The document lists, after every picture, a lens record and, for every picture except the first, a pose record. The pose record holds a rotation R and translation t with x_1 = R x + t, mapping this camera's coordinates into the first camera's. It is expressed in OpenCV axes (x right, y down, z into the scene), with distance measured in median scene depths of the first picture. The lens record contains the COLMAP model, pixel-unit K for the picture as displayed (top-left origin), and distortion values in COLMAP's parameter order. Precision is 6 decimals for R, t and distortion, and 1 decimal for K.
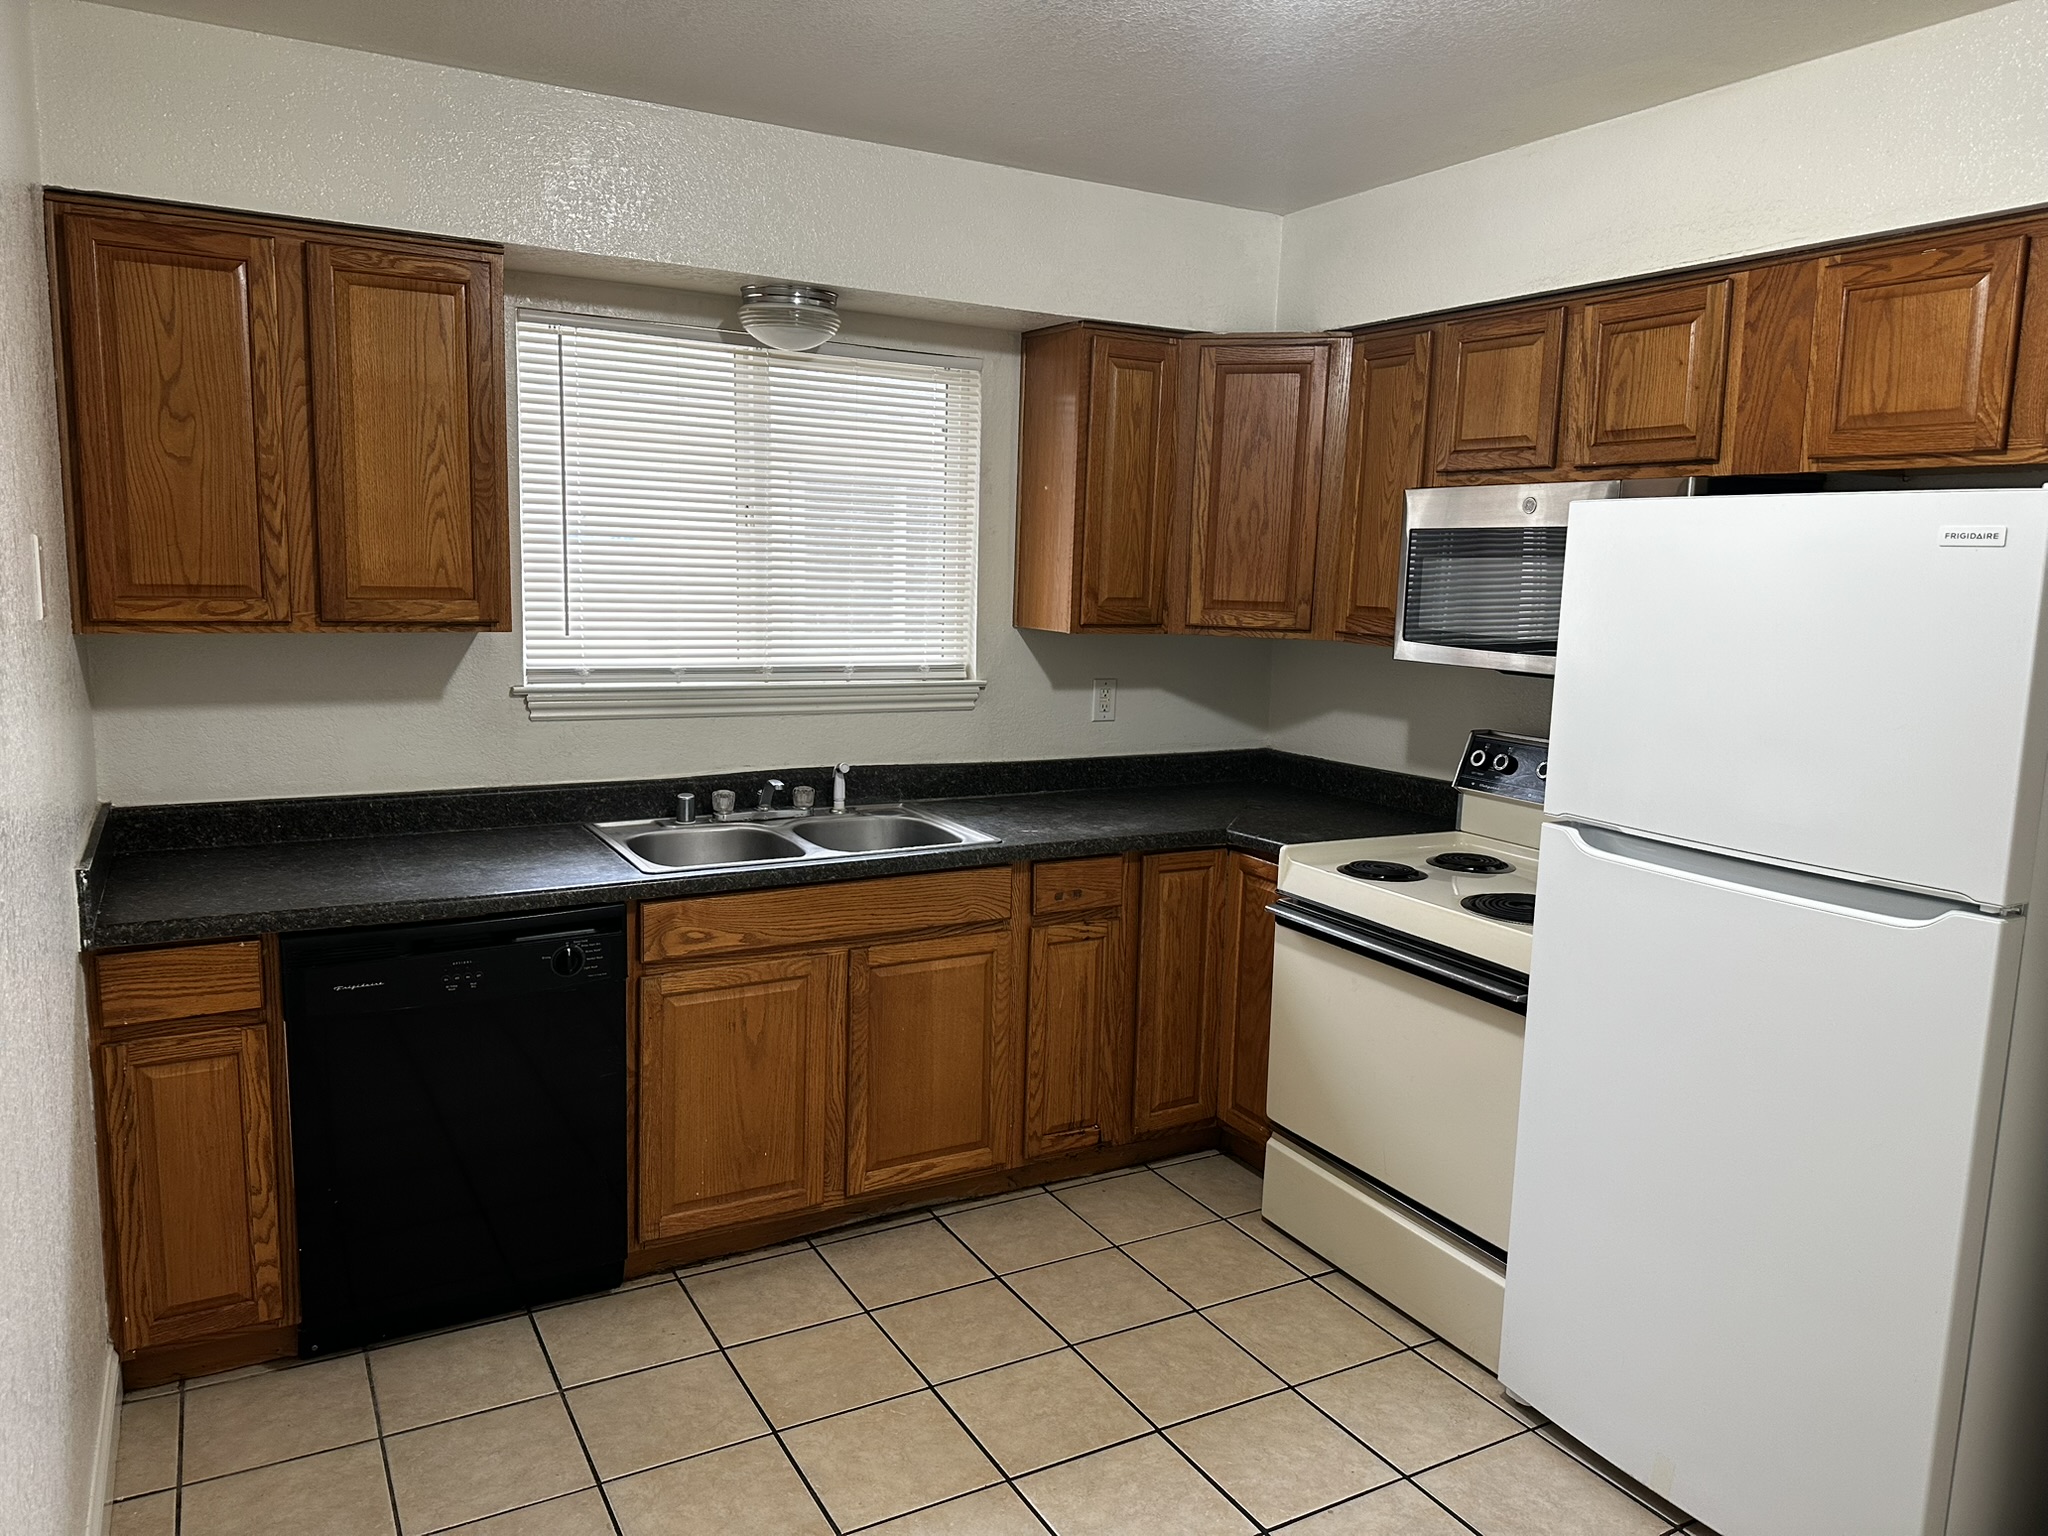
lens RADIAL K [[1432.3, 0, 1024.0], [0, 1432.3, 768.0], [0, 0, 1]] dist [0.126705, -0.124359]
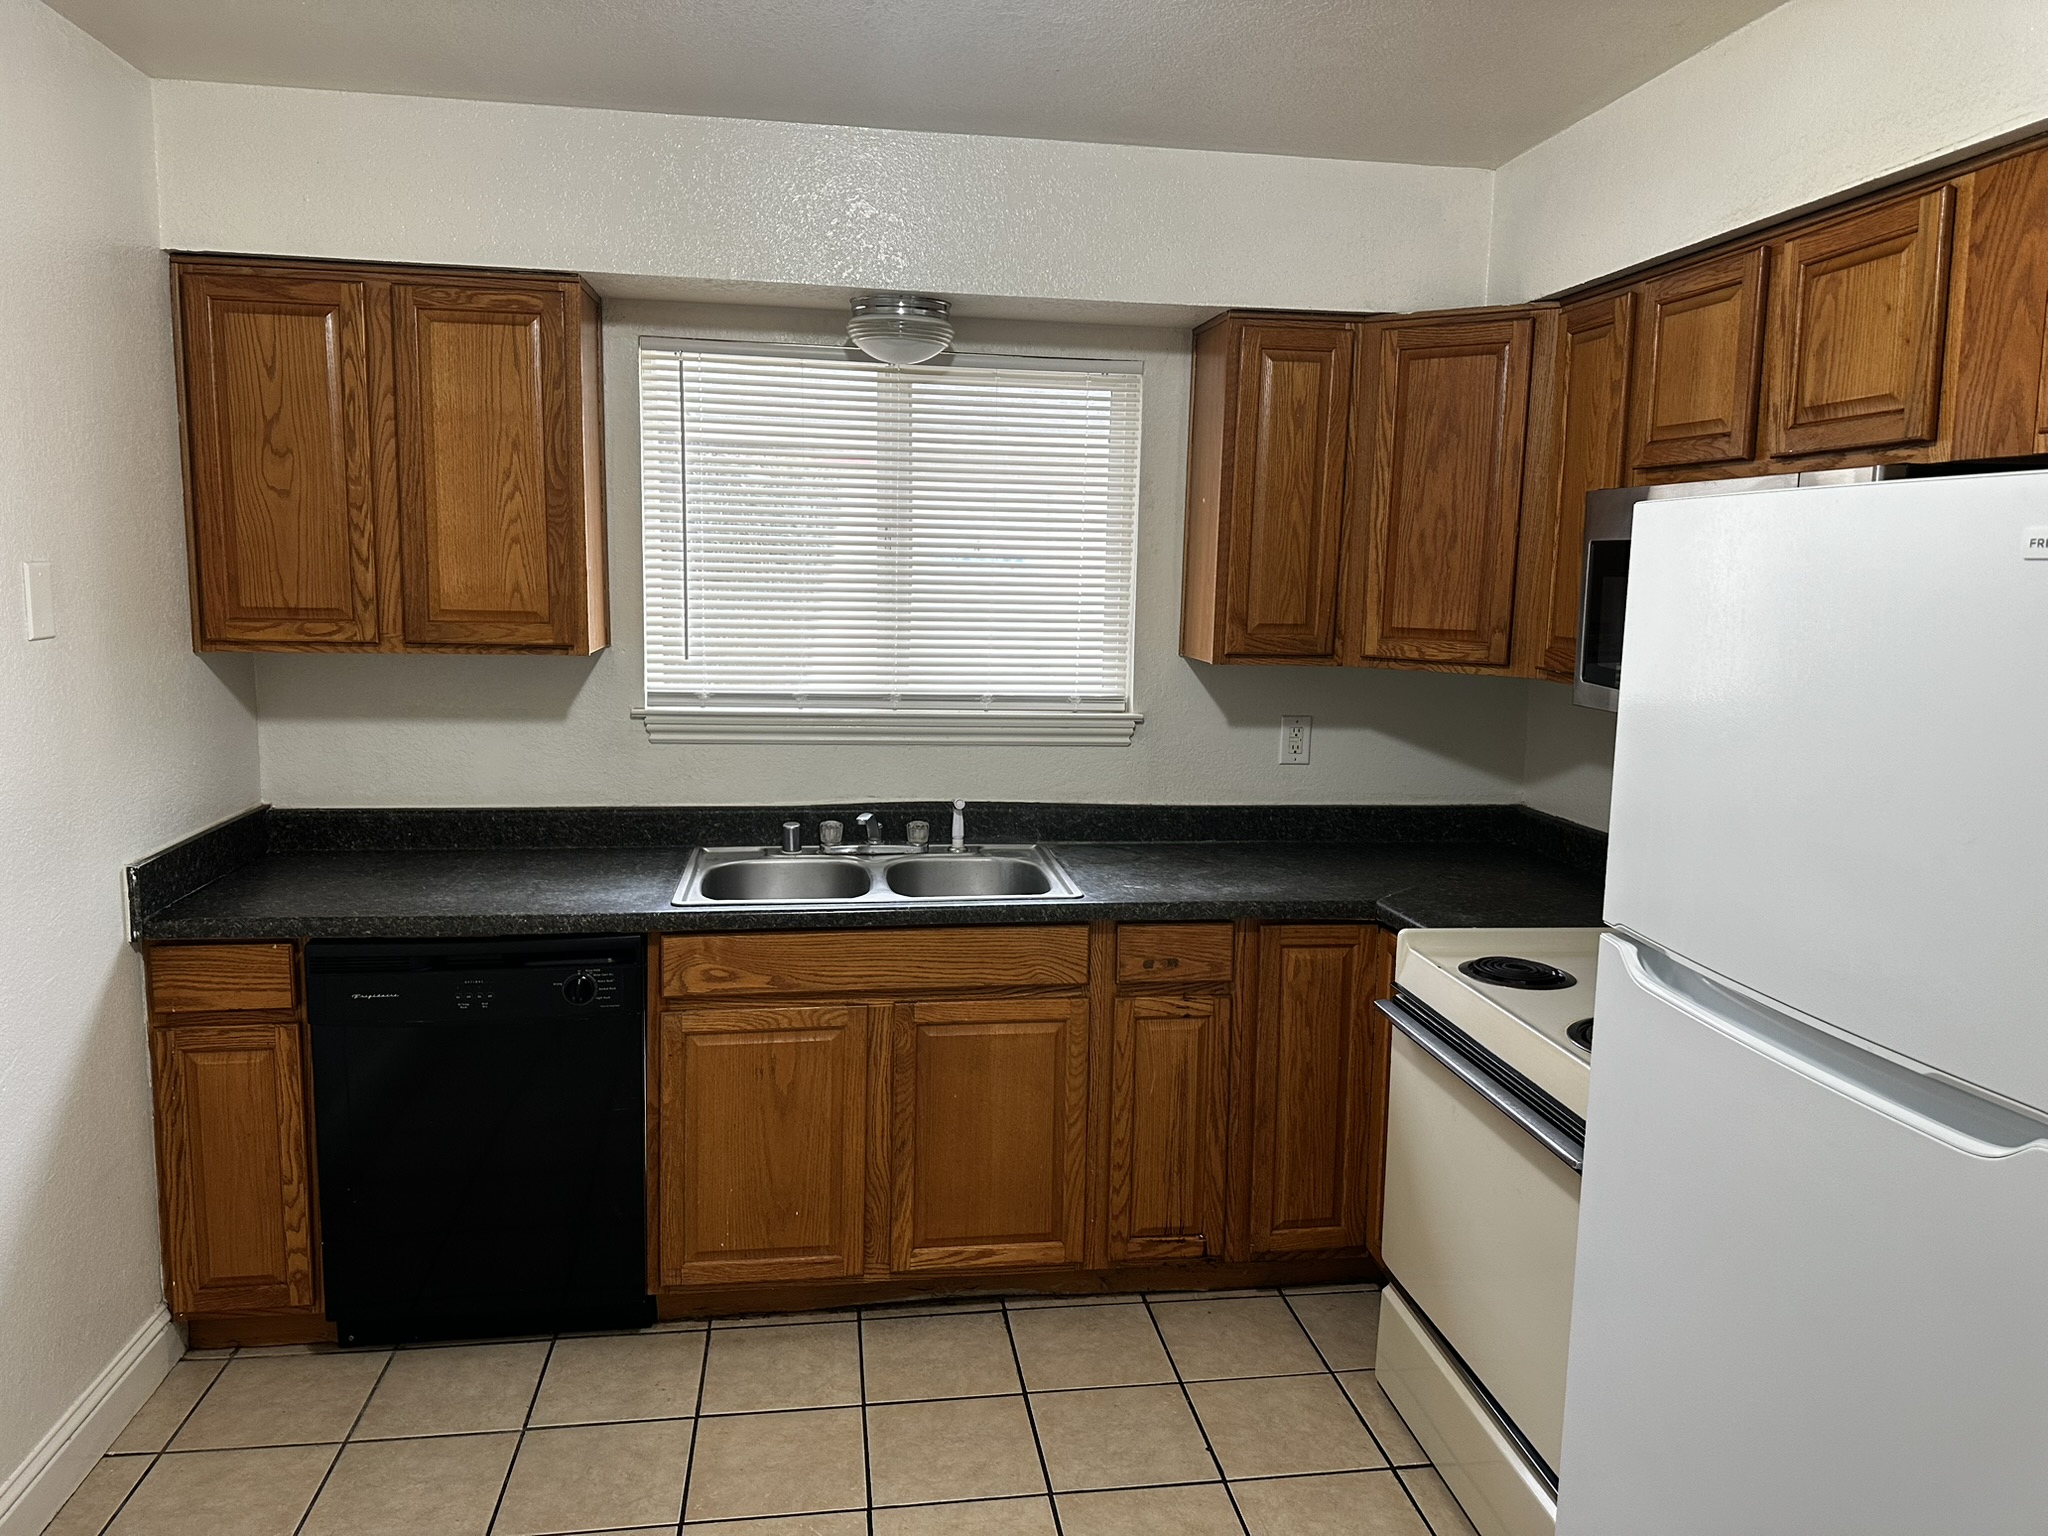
lens RADIAL K [[1434.2, 0, 1028.4], [0, 1434.2, 756.4], [0, 0, 1]] dist [0.106829, -0.111693]
pose [[0.935420, 0.040038, -0.351265, 0.283608], [-0.048319, 0.998722, -0.014835, -0.022593], [0.350222, 0.030850, 0.936159, 0.165442]]
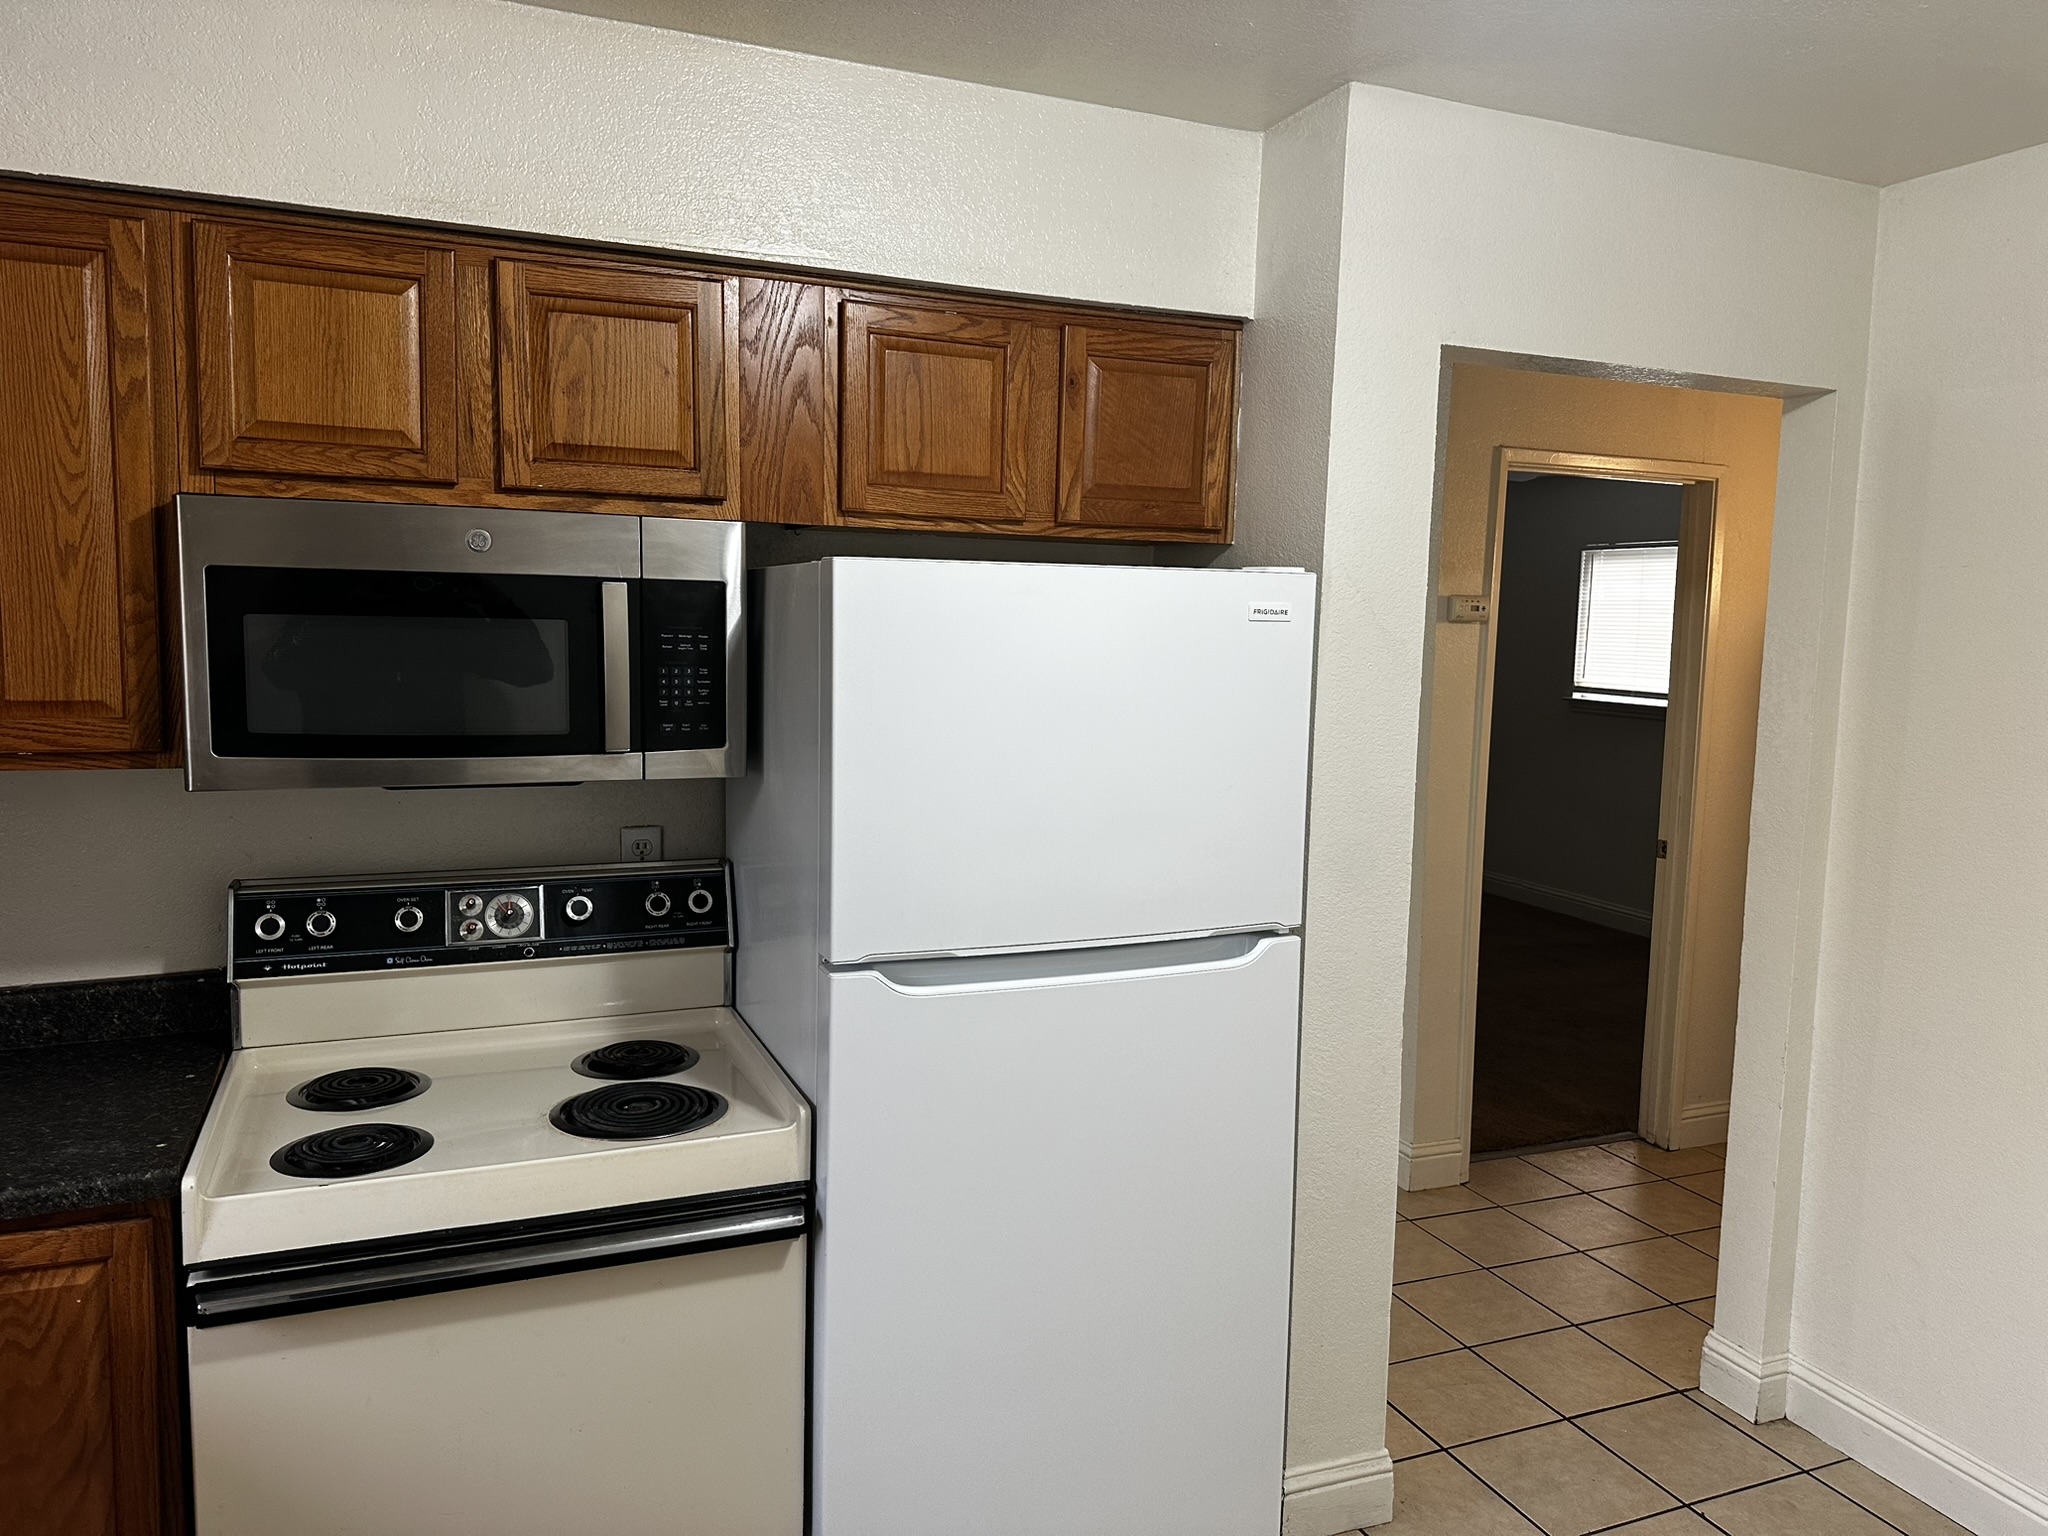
lens RADIAL K [[1439.3, 0, 1024.0], [0, 1439.3, 768.0], [0, 0, 1]] dist [0.120726, -0.175018]
pose [[0.111449, -0.135743, 0.984456, -0.300239], [0.126756, 0.984478, 0.121396, -0.123665], [-0.985653, 0.111256, 0.126926, 0.663190]]
